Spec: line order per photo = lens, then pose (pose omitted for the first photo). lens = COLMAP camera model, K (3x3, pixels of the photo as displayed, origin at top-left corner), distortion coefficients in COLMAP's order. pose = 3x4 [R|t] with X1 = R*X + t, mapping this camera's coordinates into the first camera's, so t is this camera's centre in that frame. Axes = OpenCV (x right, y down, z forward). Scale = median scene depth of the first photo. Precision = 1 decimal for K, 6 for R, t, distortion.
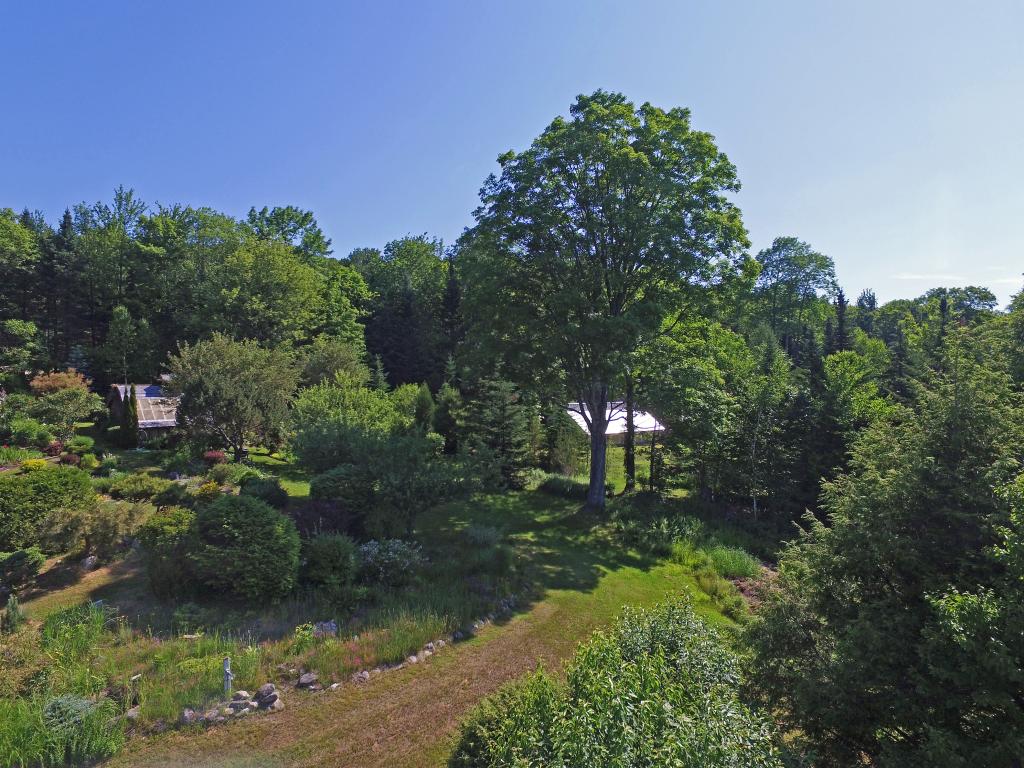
lens RADIAL K [[596.1, 0, 510.2], [0, 596.1, 380.5], [0, 0, 1]] dist [0.004137, 0.005002]
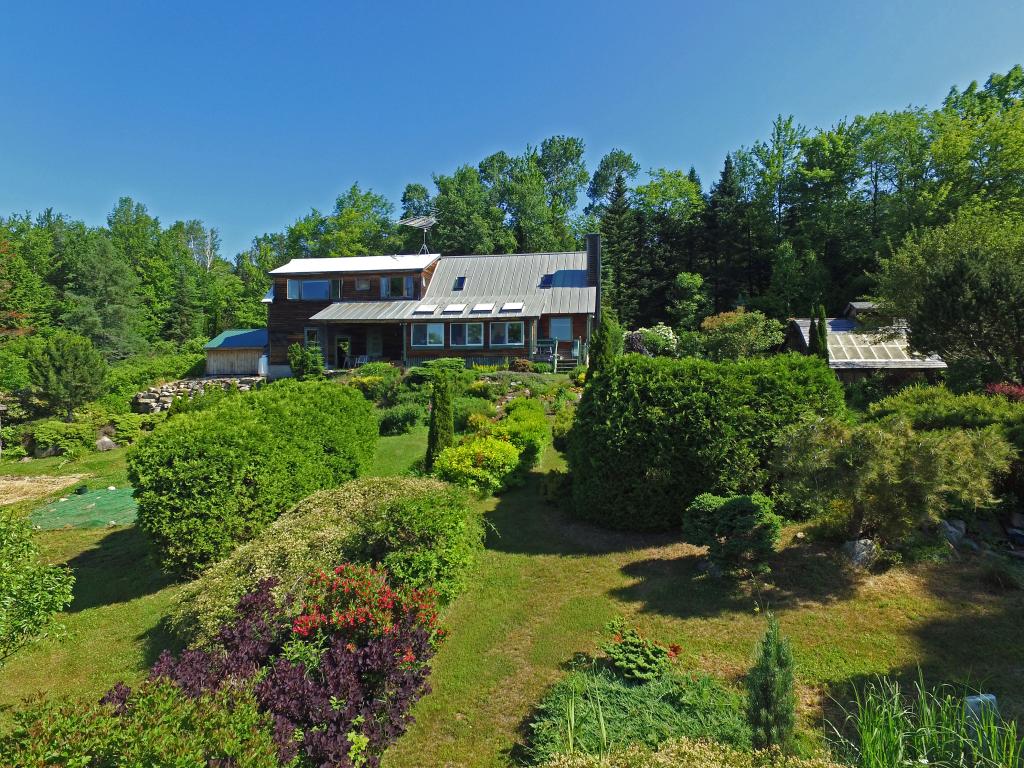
lens RADIAL K [[596.1, 0, 509.5], [0, 596.1, 382.6], [0, 0, 1]] dist [0.004137, 0.005002]
pose [[0.573807, 0.003698, -0.818982, -0.238646], [0.002500, 0.999977, 0.006266, 0.084984], [0.818987, -0.005643, 0.573785, 0.257329]]
